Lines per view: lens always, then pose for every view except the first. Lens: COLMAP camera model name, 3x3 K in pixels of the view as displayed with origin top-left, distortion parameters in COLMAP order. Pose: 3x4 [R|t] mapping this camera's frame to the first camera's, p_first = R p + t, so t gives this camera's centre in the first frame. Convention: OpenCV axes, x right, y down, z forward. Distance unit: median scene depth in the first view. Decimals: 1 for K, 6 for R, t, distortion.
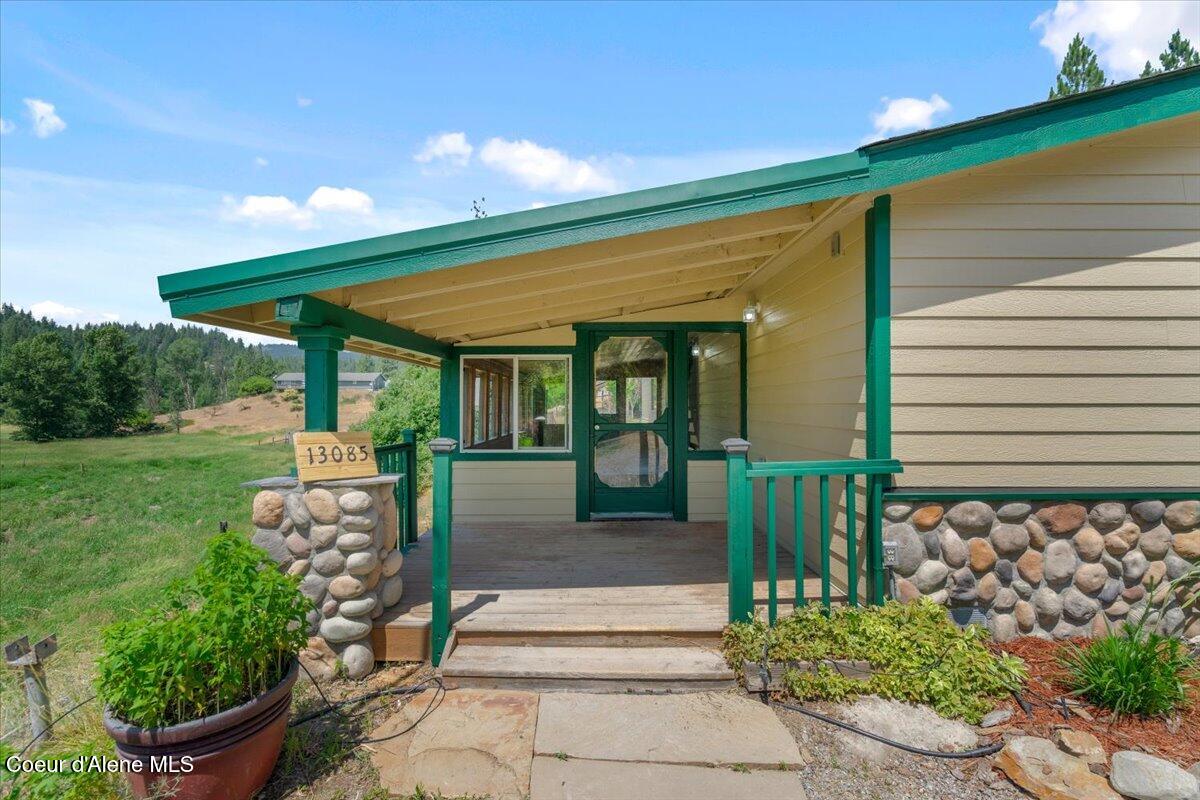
lens RADIAL K [[539.7, 0, 598.5], [0, 539.7, 401.9], [0, 0, 1]] dist [-0.001034, 0.000295]
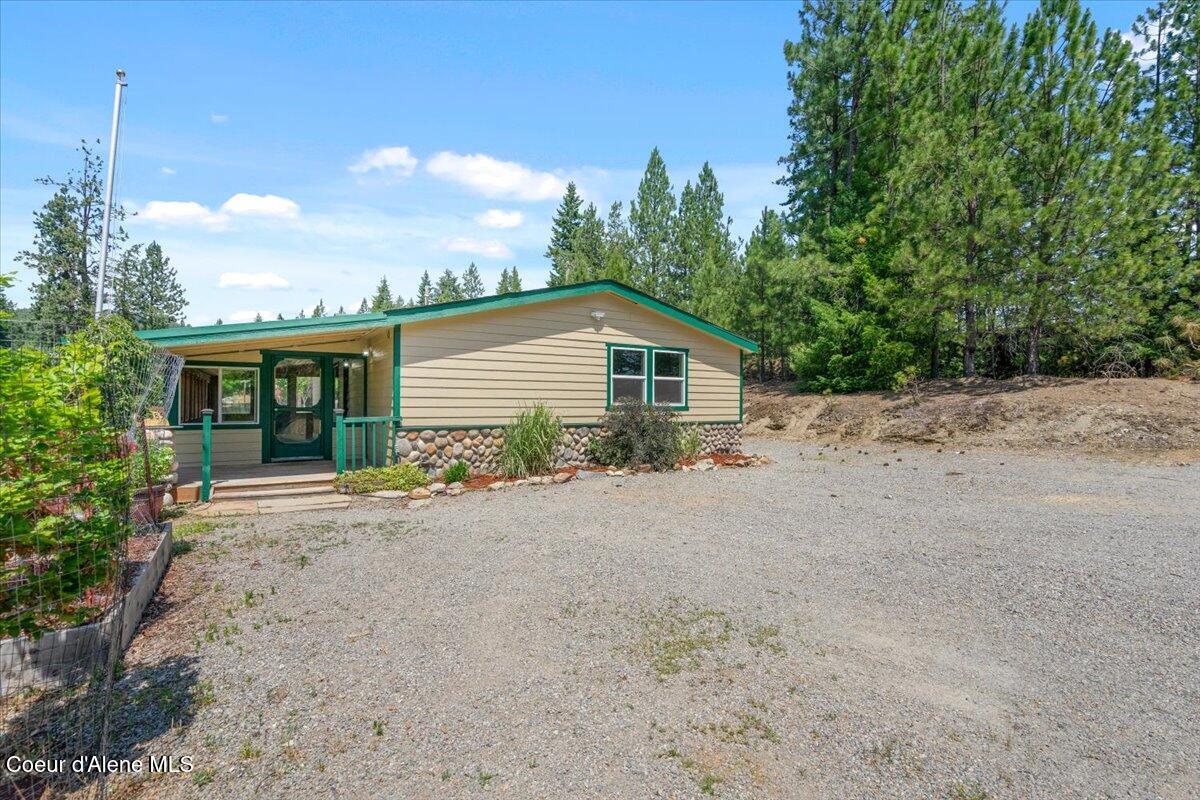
lens RADIAL K [[544.9, 0, 602.5], [0, 544.9, 404.0], [0, 0, 1]] dist [-0.016248, 0.007850]
pose [[0.846928, 0.005596, 0.531678, -0.077669], [-0.011411, 0.999906, 0.007652, 0.007716], [-0.531585, -0.012547, 0.846912, -1.990191]]
